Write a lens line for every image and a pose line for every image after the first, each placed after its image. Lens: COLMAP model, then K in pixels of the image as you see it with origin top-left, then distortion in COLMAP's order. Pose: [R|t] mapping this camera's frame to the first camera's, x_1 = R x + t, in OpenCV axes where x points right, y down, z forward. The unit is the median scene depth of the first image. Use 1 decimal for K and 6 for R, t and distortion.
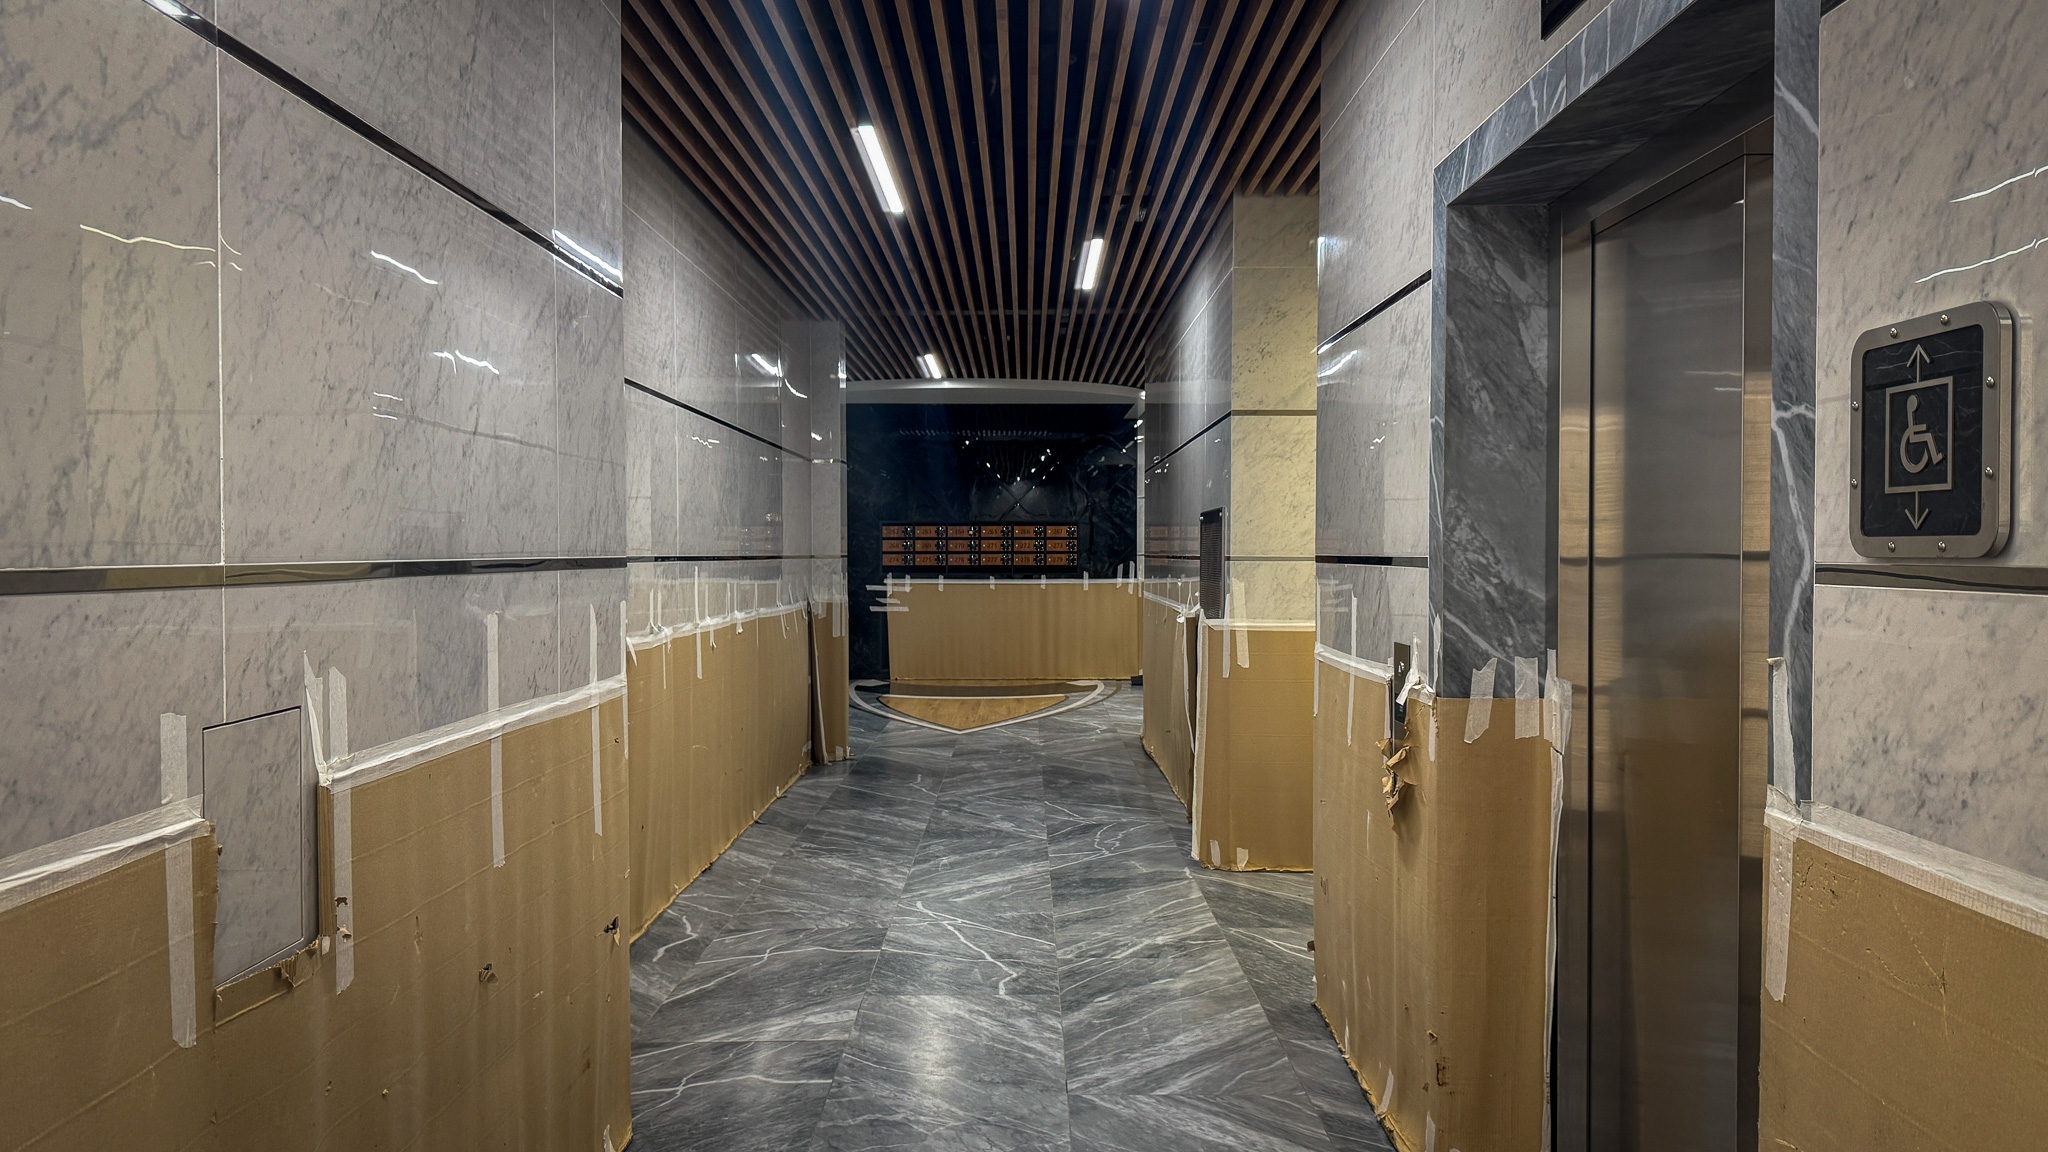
lens RADIAL K [[1441.6, 0, 1024.0], [0, 1441.6, 576.0], [0, 0, 1]] dist [0.113503, -0.142686]
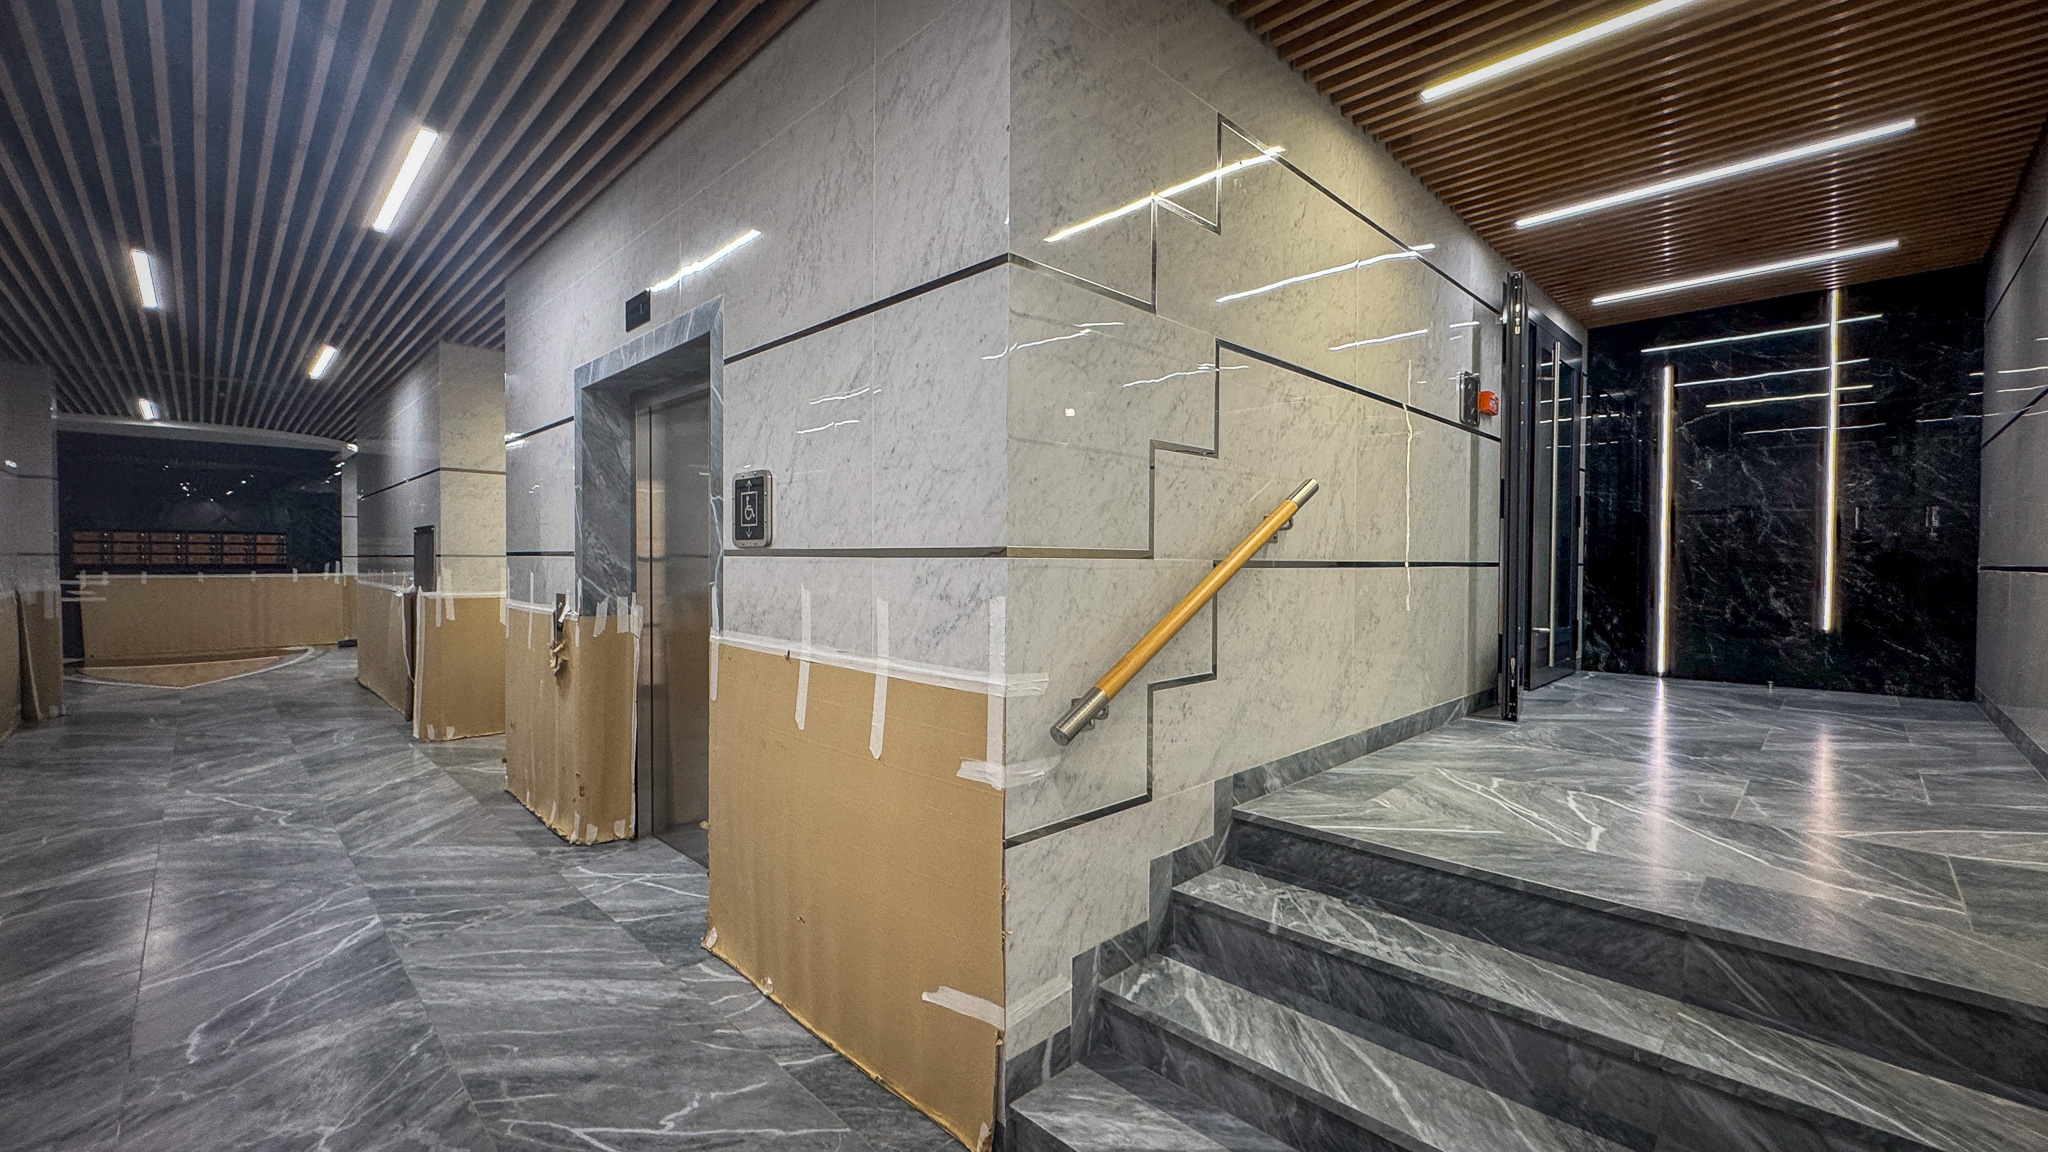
lens RADIAL K [[830.4, 0, 1023.5], [0, 830.4, 573.2], [0, 0, 1]] dist [-0.003286, 0.000281]
pose [[0.709855, -0.007774, 0.704305, -0.050787], [0.007218, 0.999967, 0.003762, 0.008986], [-0.704311, 0.002413, 0.709887, -0.148638]]
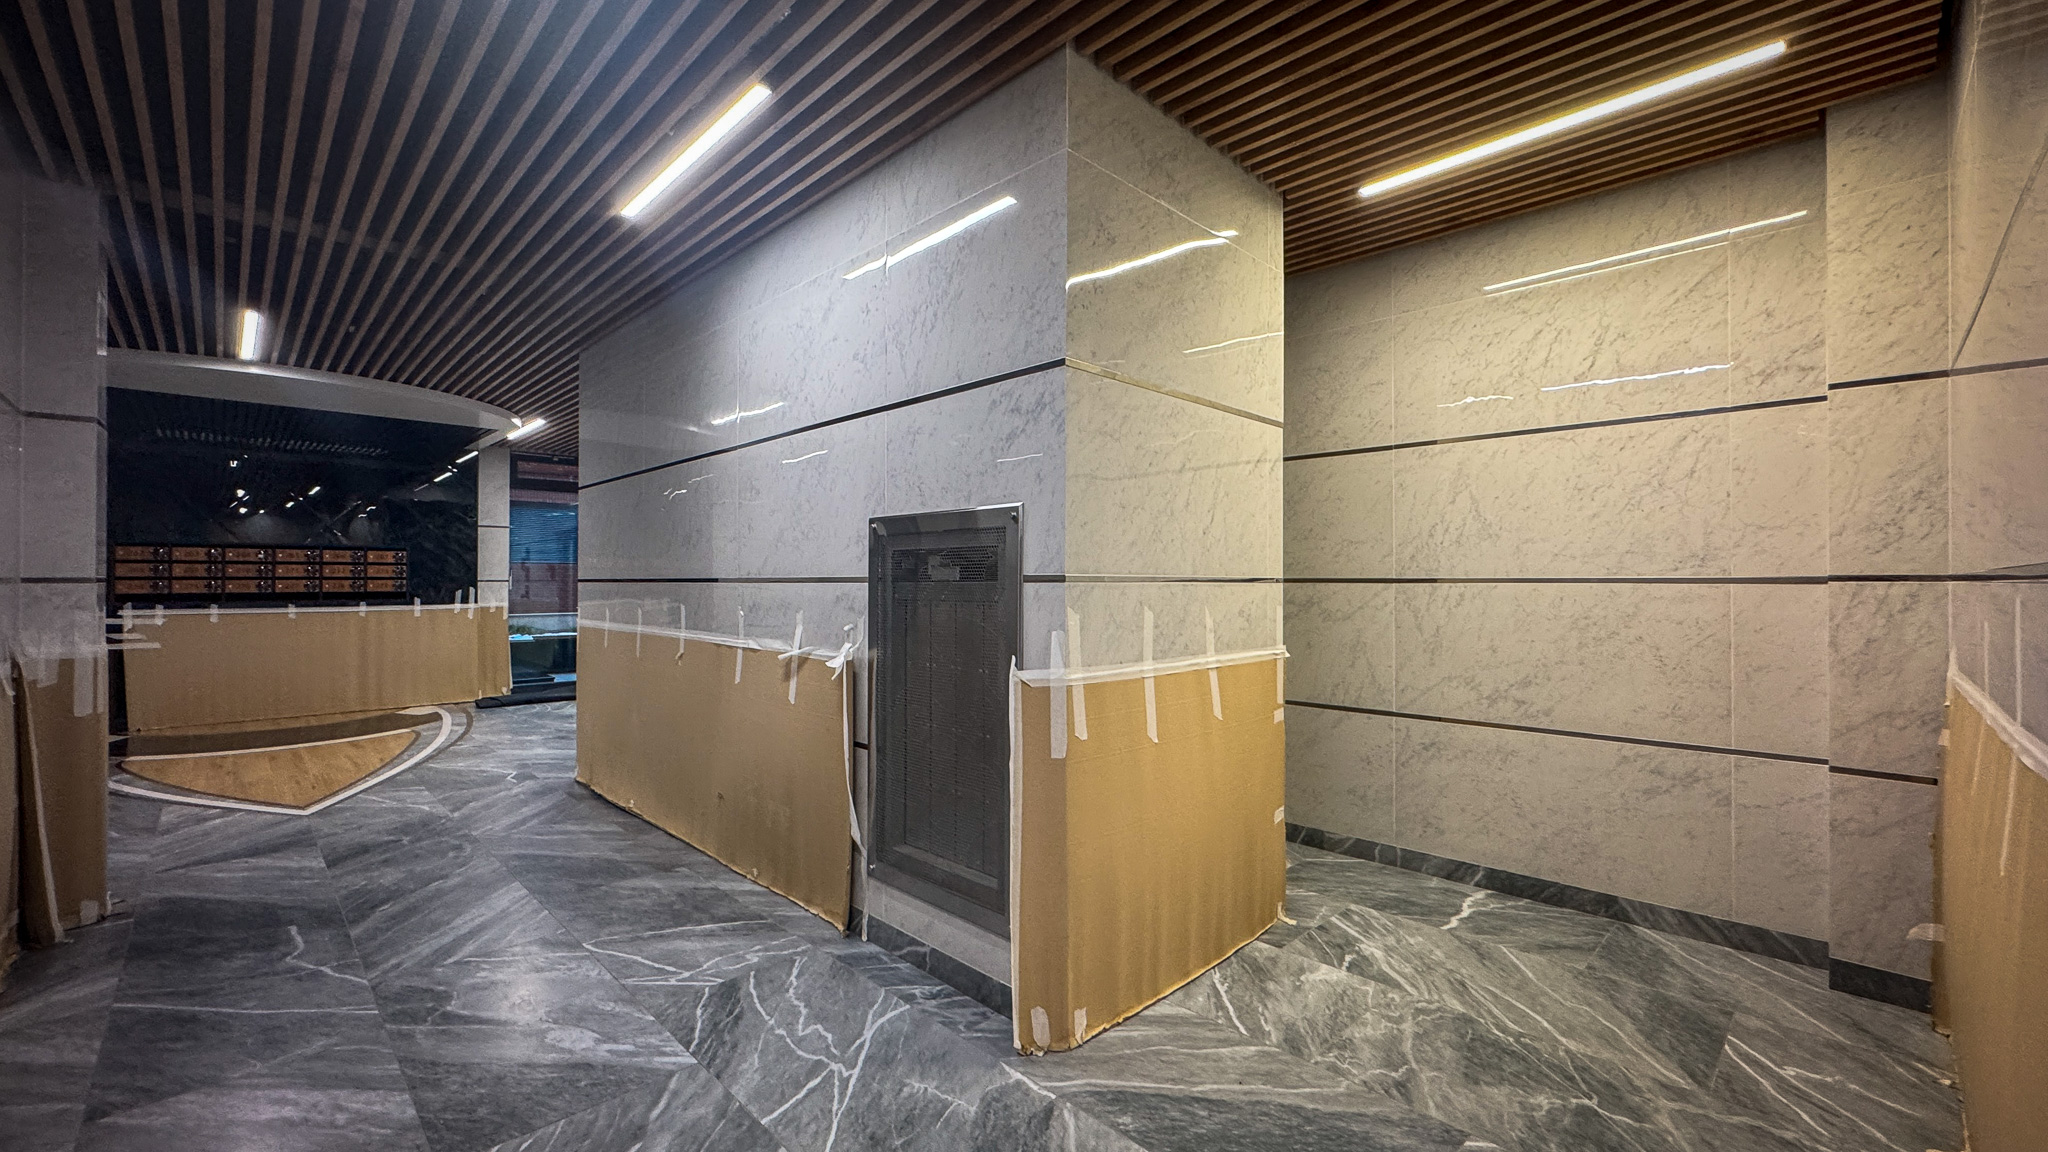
lens RADIAL K [[841.8, 0, 1029.1], [0, 841.8, 571.6], [0, 0, 1]] dist [-0.001060, 0.000407]
pose [[0.722805, 0.005588, 0.691029, -0.127387], [0.013271, 0.999671, -0.021966, -0.006410], [-0.690924, 0.025047, 0.722493, 0.693002]]
